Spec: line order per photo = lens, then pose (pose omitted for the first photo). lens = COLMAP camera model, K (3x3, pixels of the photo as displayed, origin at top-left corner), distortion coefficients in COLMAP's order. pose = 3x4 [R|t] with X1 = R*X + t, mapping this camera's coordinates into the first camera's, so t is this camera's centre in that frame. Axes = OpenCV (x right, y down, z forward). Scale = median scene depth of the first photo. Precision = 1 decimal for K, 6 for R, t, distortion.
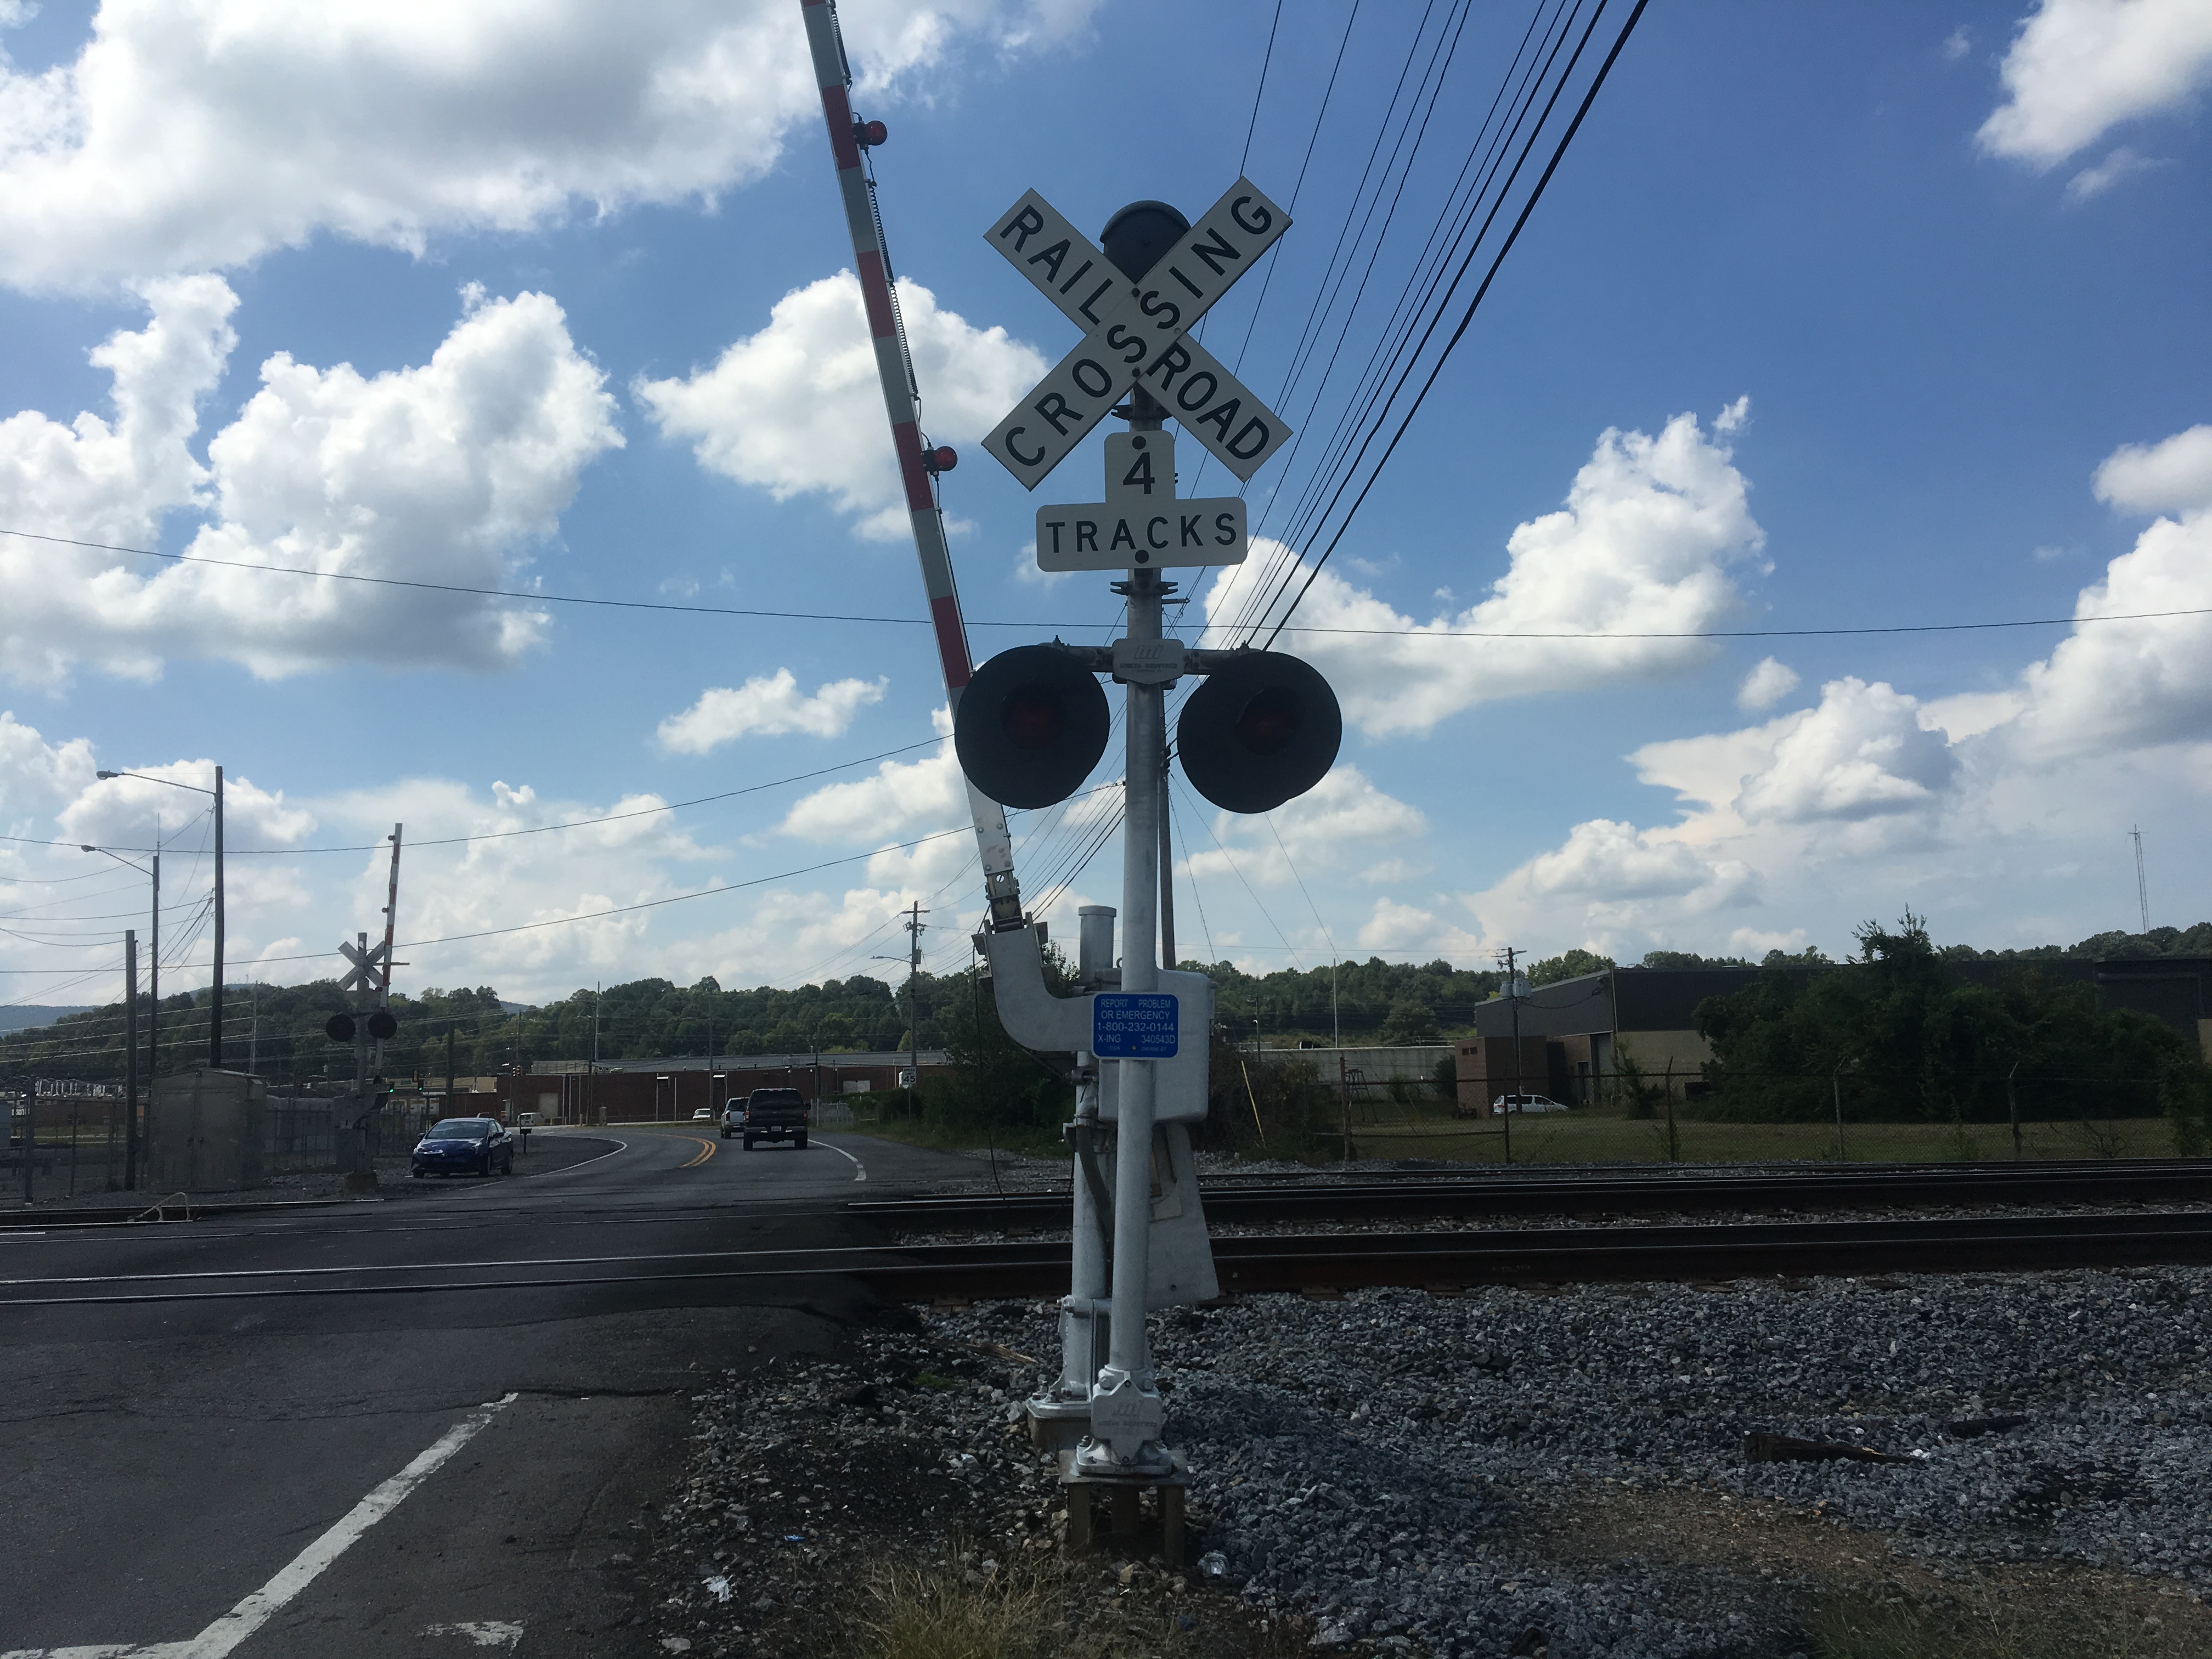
lens RADIAL K [[1919.7, 0, 1106.0], [0, 1919.7, 829.5], [0, 0, 1]] dist [0.138667, -0.266918]
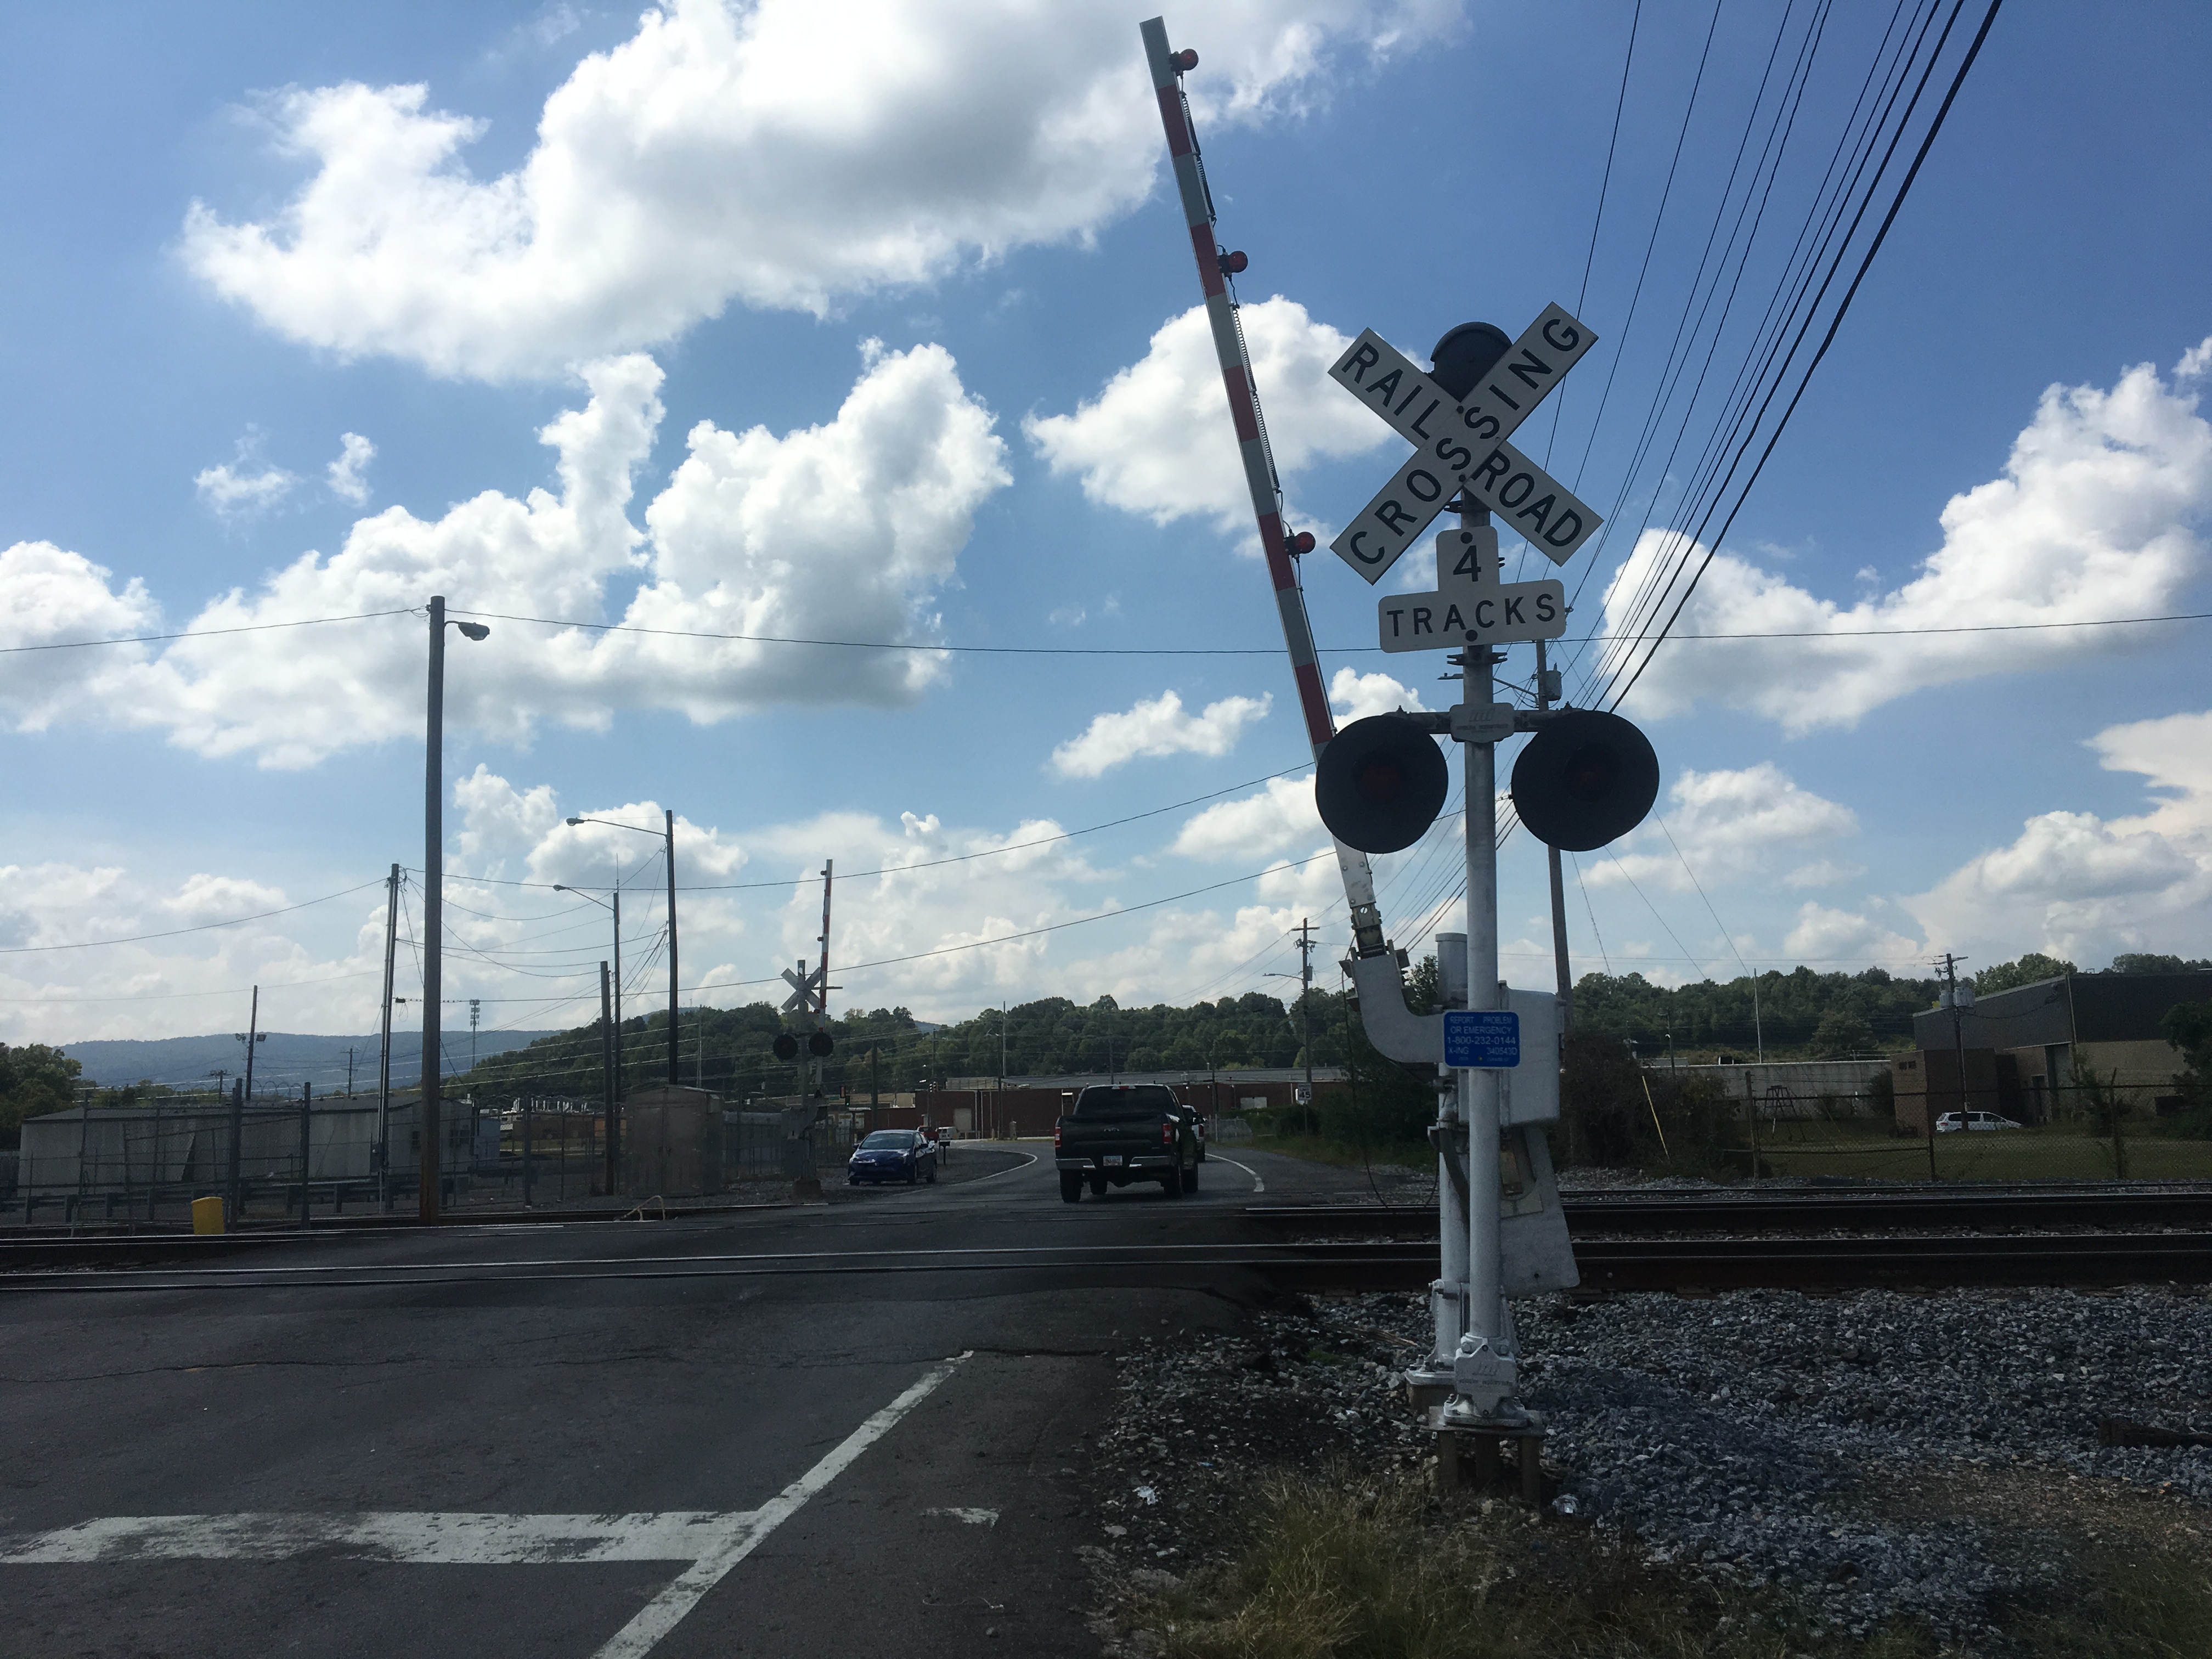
lens RADIAL K [[1931.9, 0, 1081.4], [0, 1931.9, 832.6], [0, 0, 1]] dist [0.094912, -0.130461]
pose [[0.976791, -0.032589, -0.211702, 0.018162], [0.031229, 0.999465, -0.009765, -0.010362], [0.211907, 0.002927, 0.977286, -0.108015]]
